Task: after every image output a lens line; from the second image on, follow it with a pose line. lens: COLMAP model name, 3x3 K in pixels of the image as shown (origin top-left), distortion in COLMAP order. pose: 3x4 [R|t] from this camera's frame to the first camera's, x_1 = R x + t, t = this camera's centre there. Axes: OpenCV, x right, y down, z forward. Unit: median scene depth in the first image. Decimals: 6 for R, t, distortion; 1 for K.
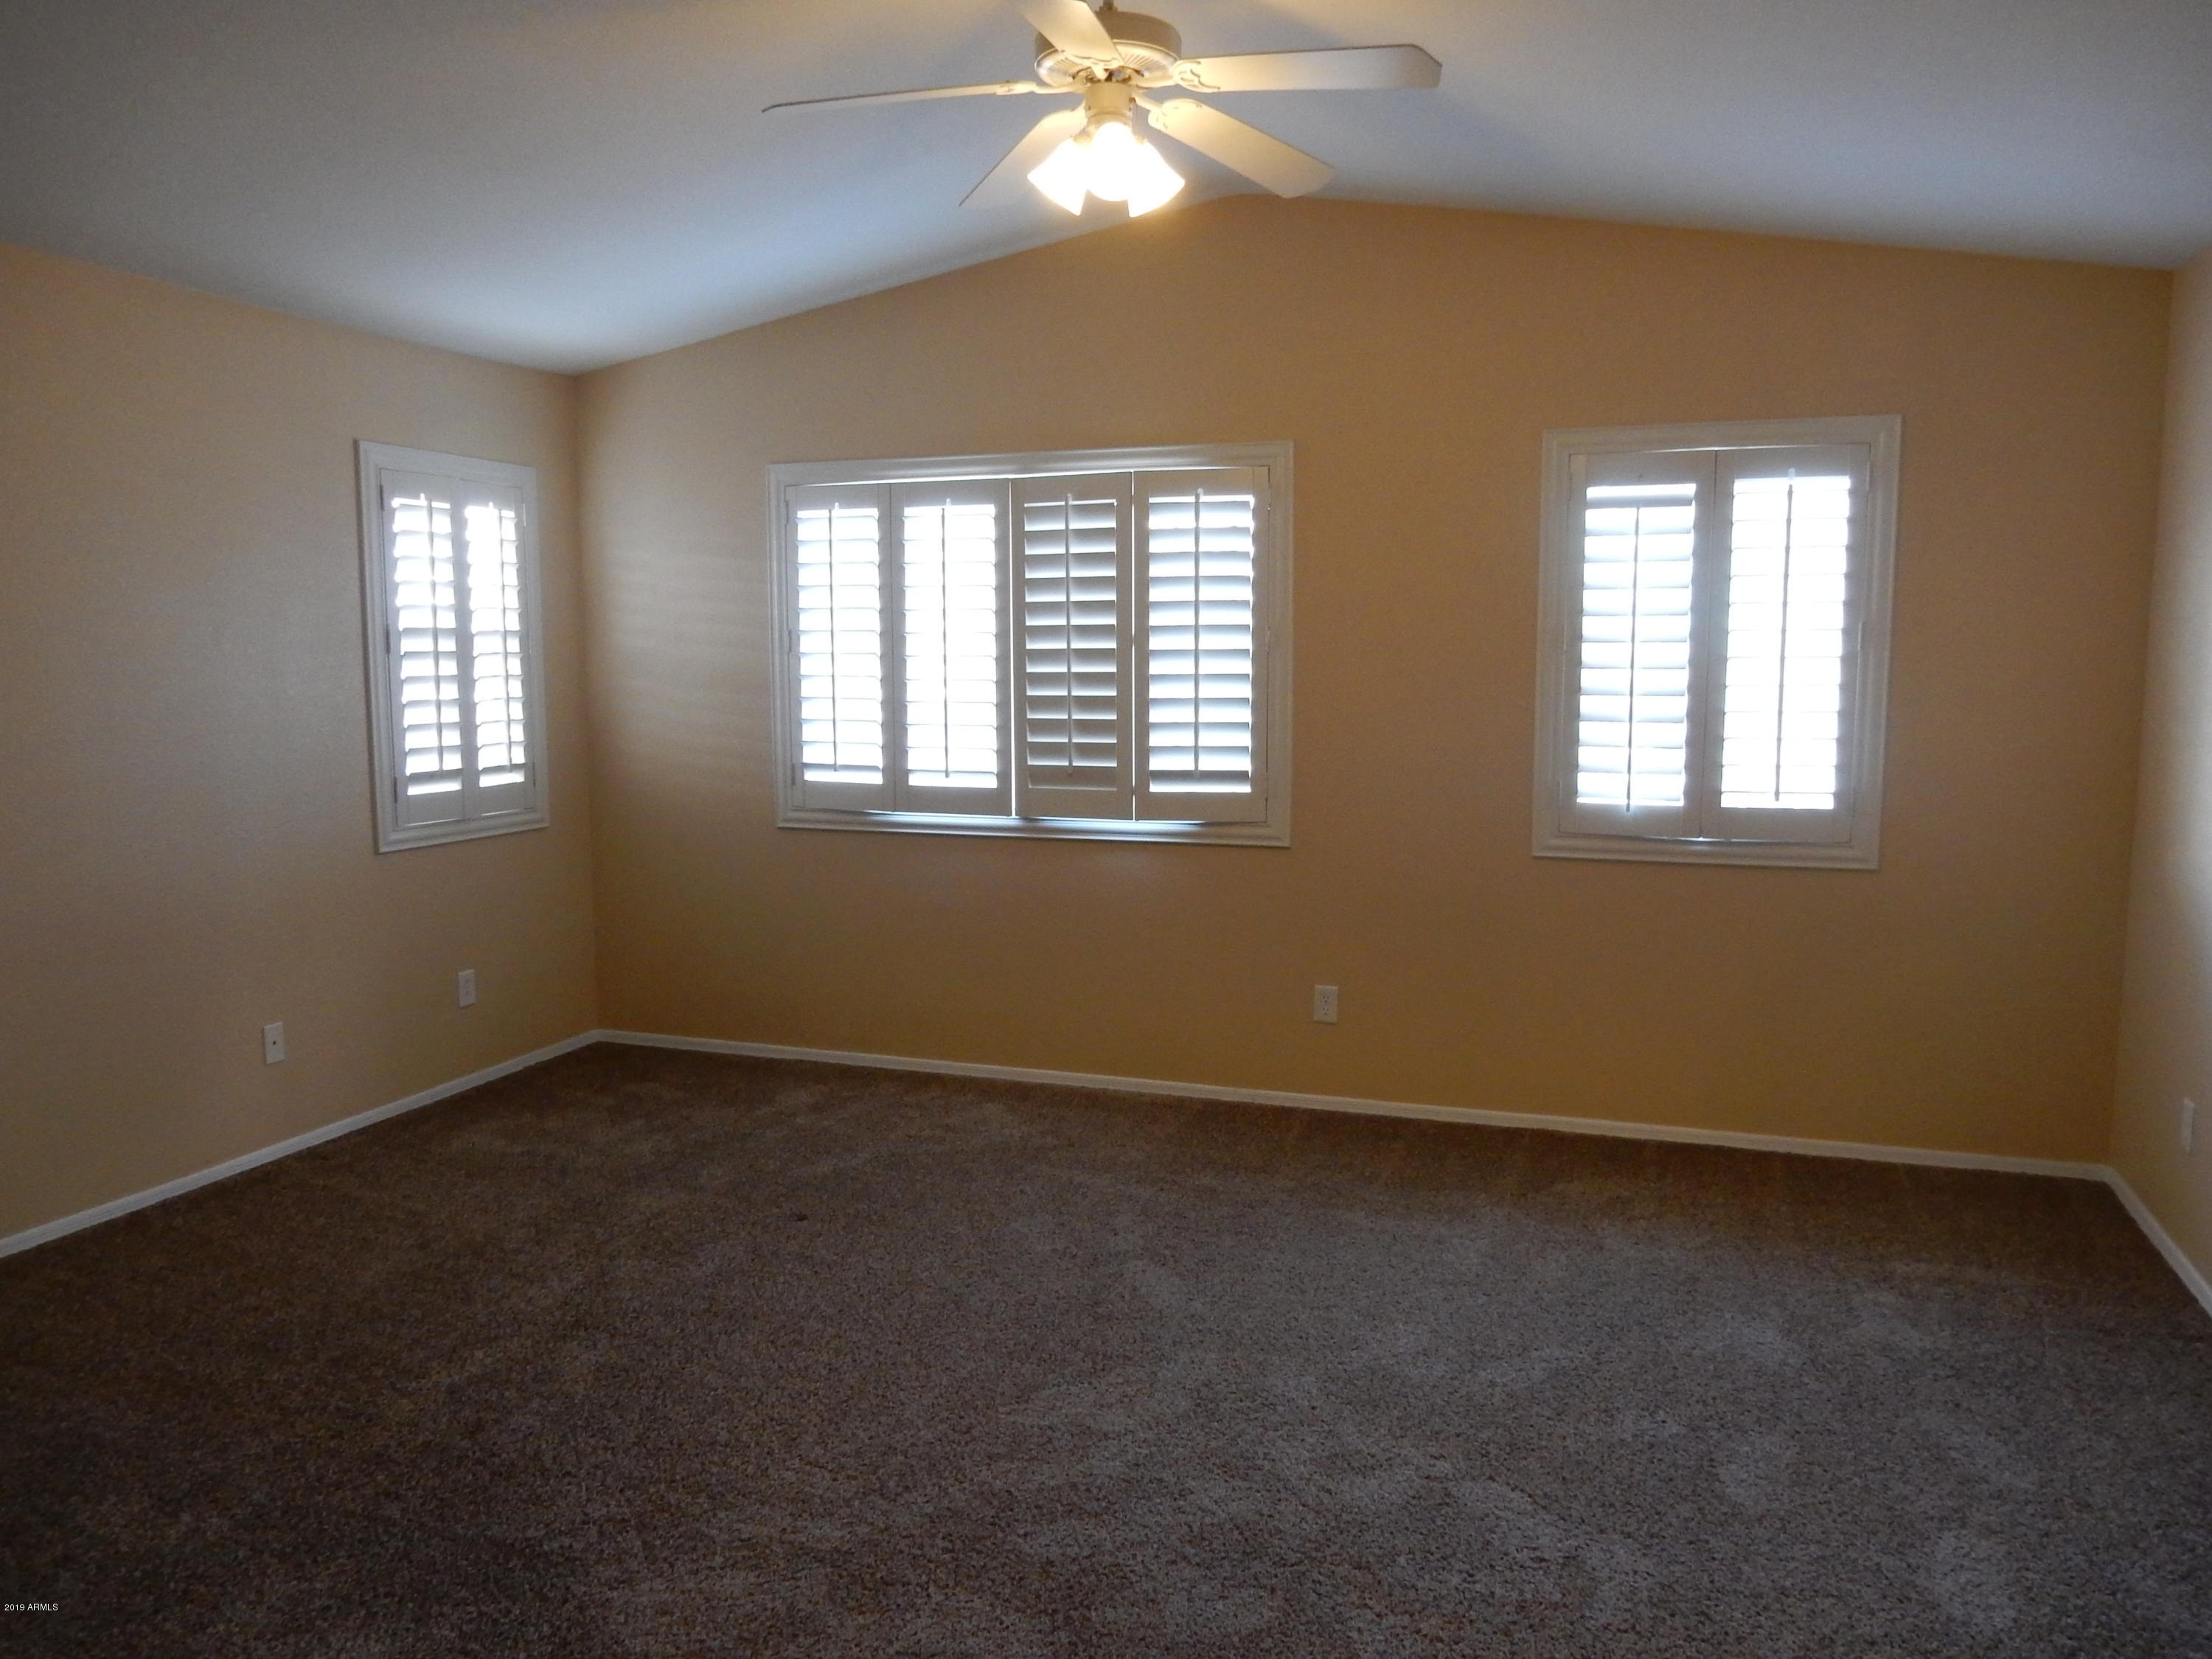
lens RADIAL K [[1671.0, 0, 1106.0], [0, 1671.0, 829.5], [0, 0, 1]] dist [-0.001169, -0.001540]
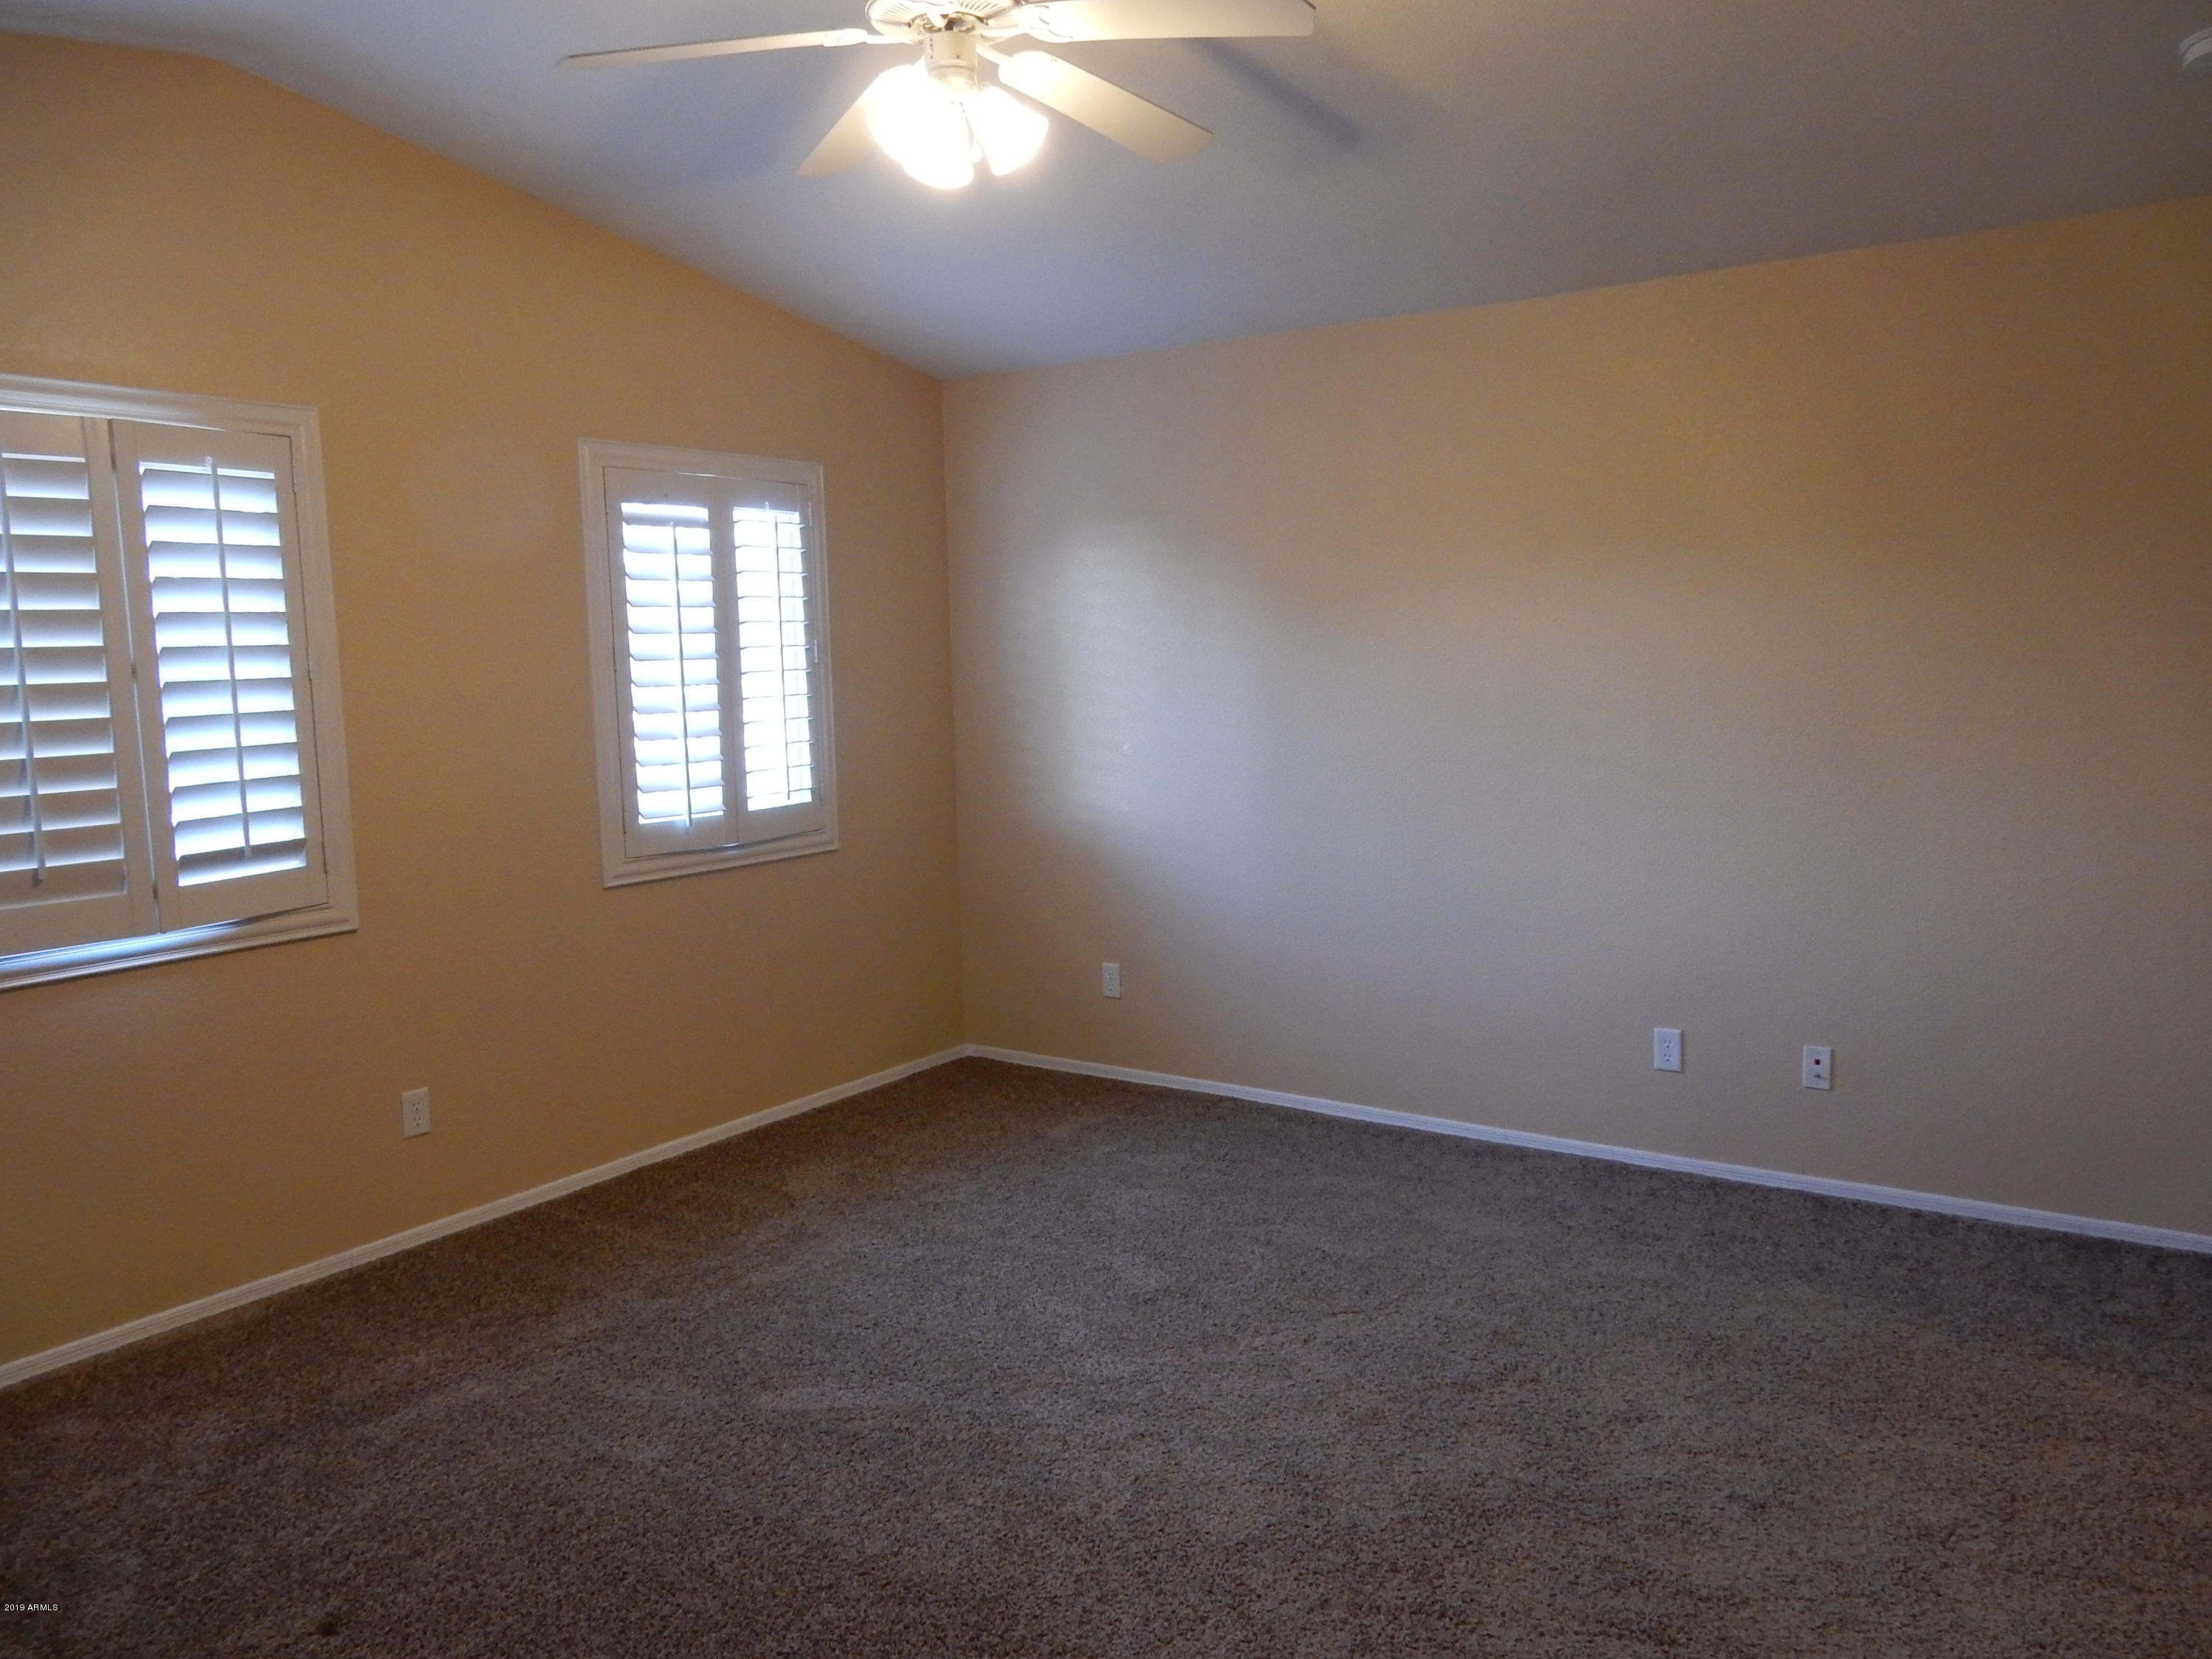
lens RADIAL K [[1621.7, 0, 1108.0], [0, 1621.7, 847.3], [0, 0, 1]] dist [-0.003948, 0.001067]
pose [[0.254793, -0.121515, 0.959330, -0.559607], [0.135849, 0.986732, 0.088906, -0.050227], [-0.957406, 0.107672, 0.267920, 0.485739]]
